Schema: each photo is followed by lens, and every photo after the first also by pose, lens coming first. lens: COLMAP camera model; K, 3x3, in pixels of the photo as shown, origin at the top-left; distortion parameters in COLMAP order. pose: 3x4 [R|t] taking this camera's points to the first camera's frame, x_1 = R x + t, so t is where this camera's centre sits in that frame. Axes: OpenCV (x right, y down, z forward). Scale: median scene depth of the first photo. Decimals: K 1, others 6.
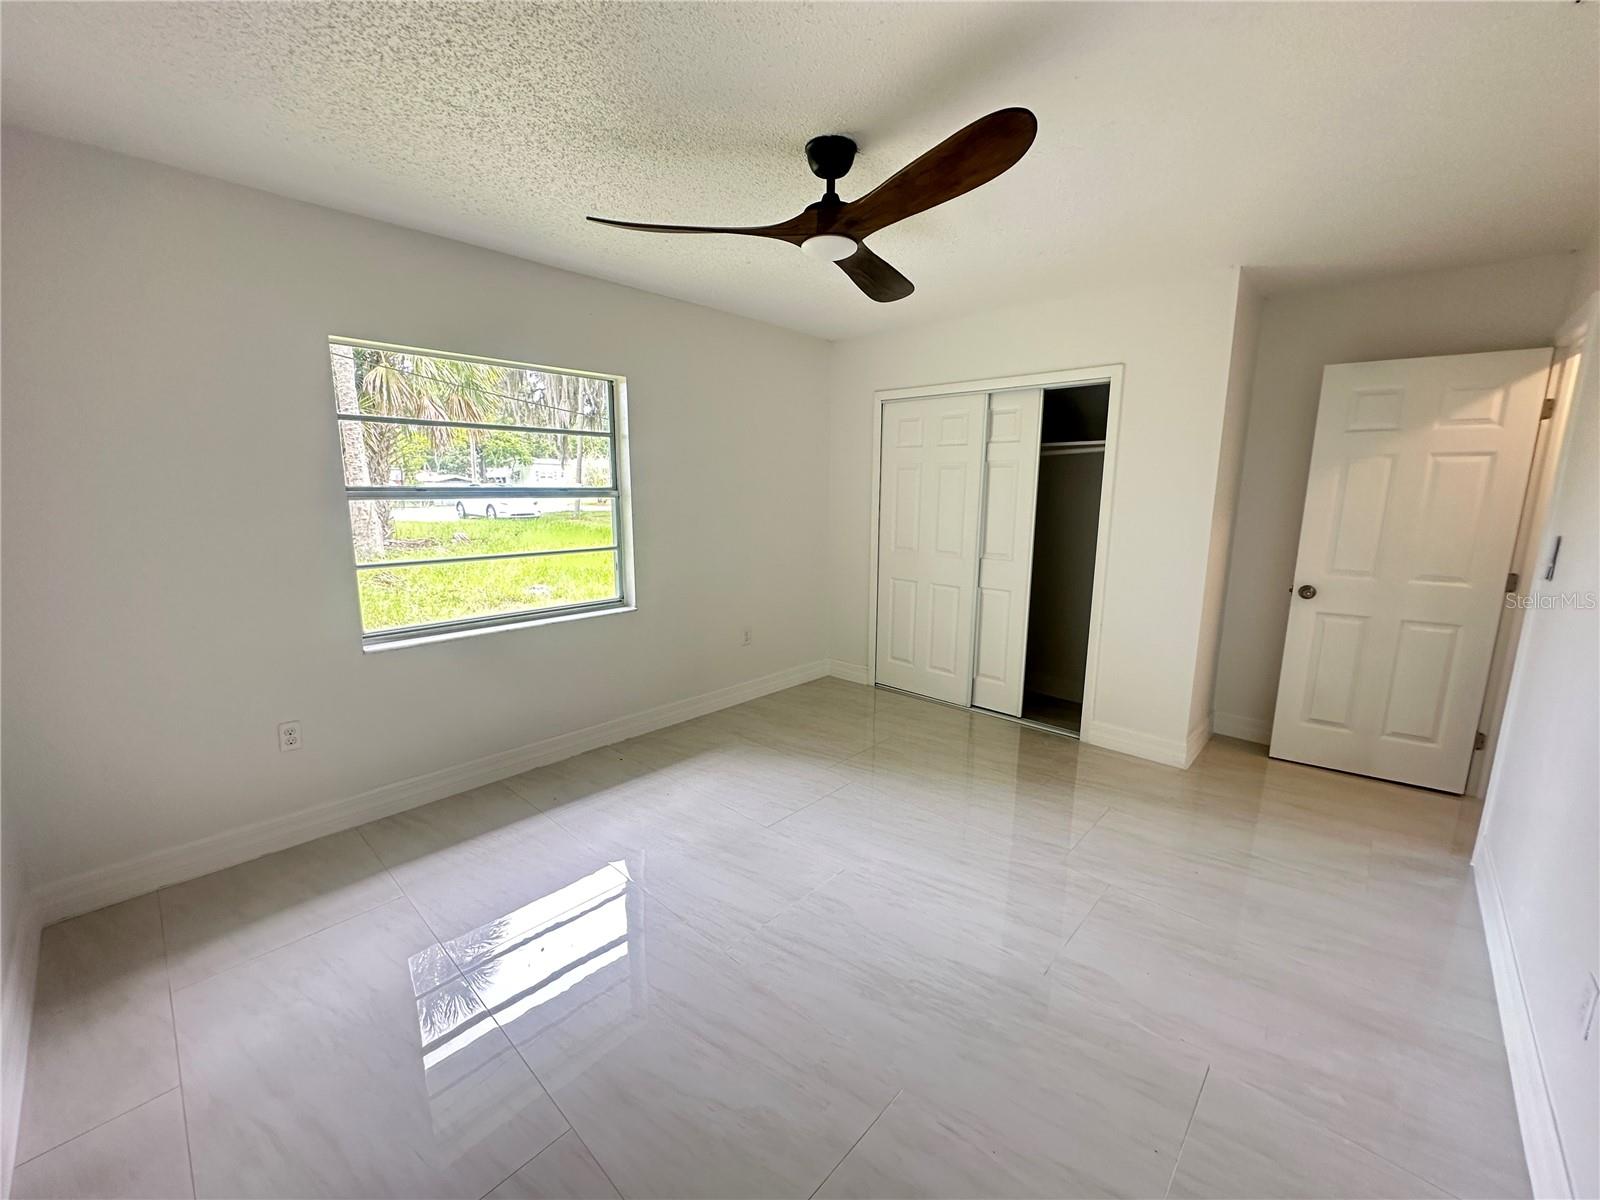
lens RADIAL K [[642.8, 0, 796.2], [0, 642.8, 601.1], [0, 0, 1]] dist [0.020703, 0.000089]
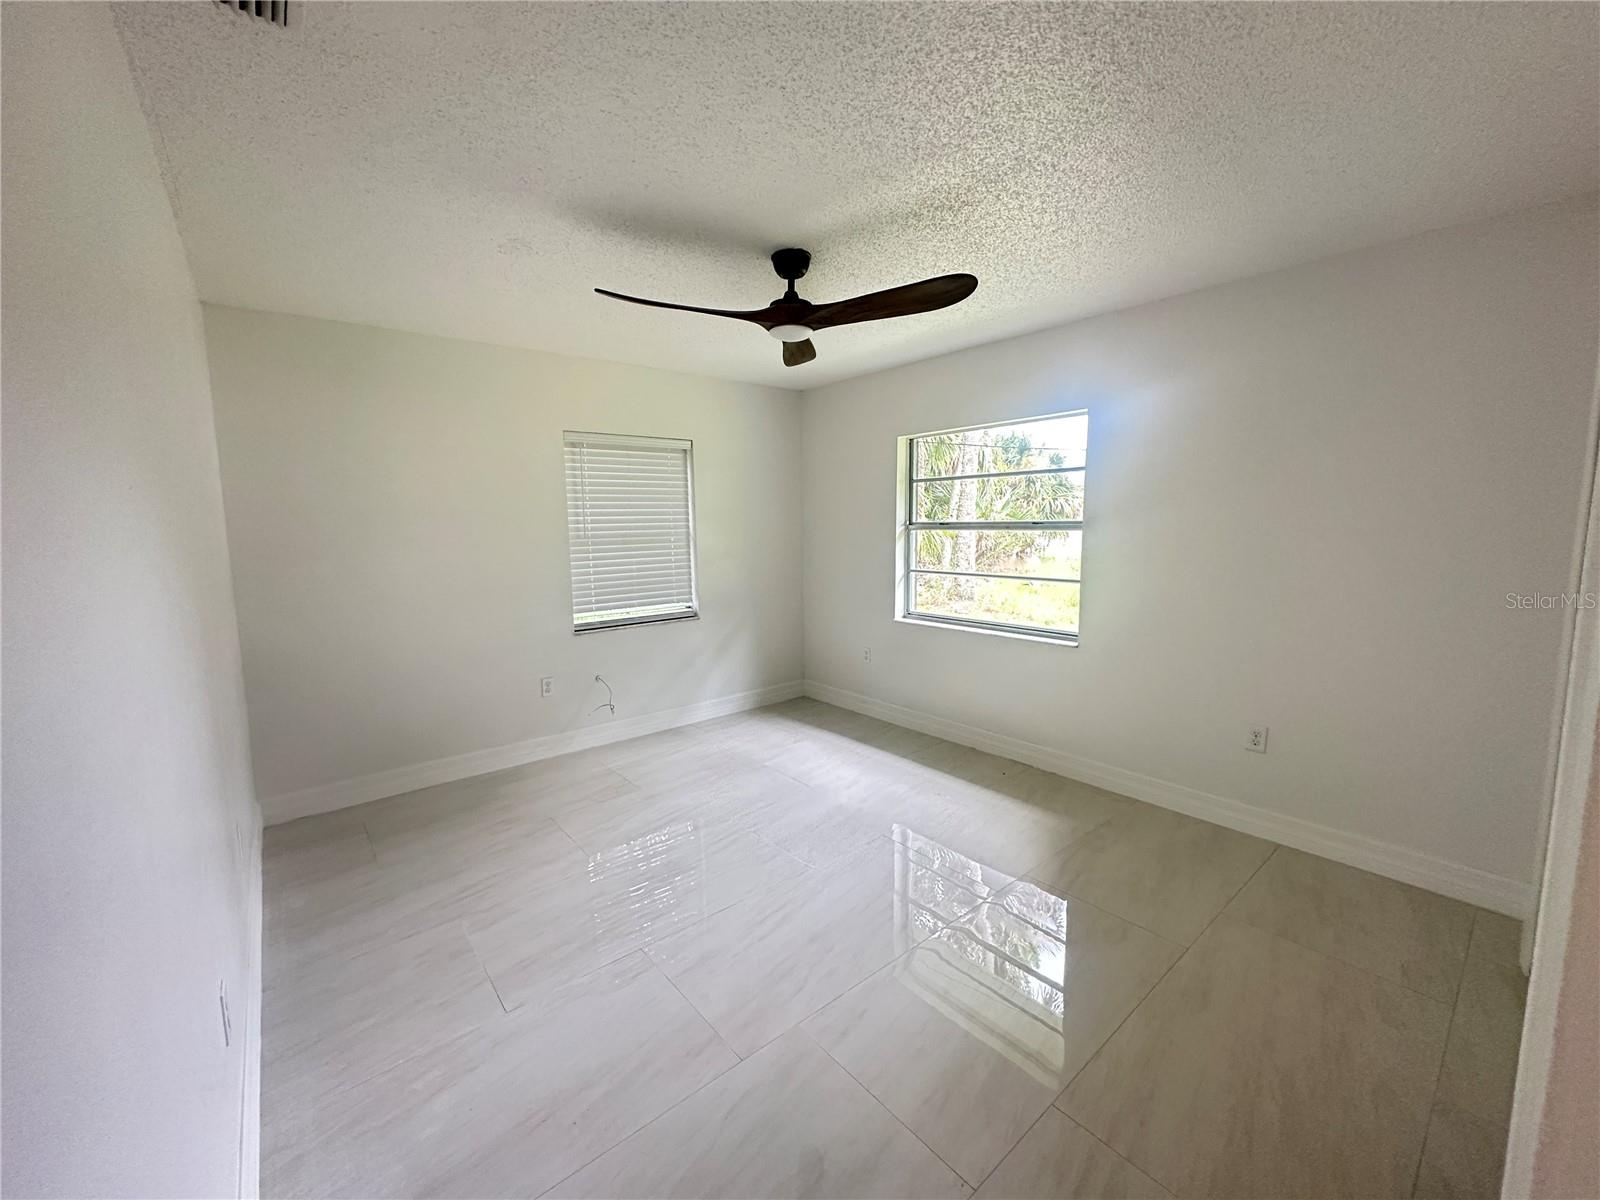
lens RADIAL K [[642.8, 0, 796.2], [0, 642.8, 601.1], [0, 0, 1]] dist [0.020703, 0.000089]
pose [[-0.124527, 0.109824, -0.986120, 0.882851], [-0.168941, 0.976996, 0.130142, -0.125764], [0.977728, 0.182802, -0.103108, 0.810677]]
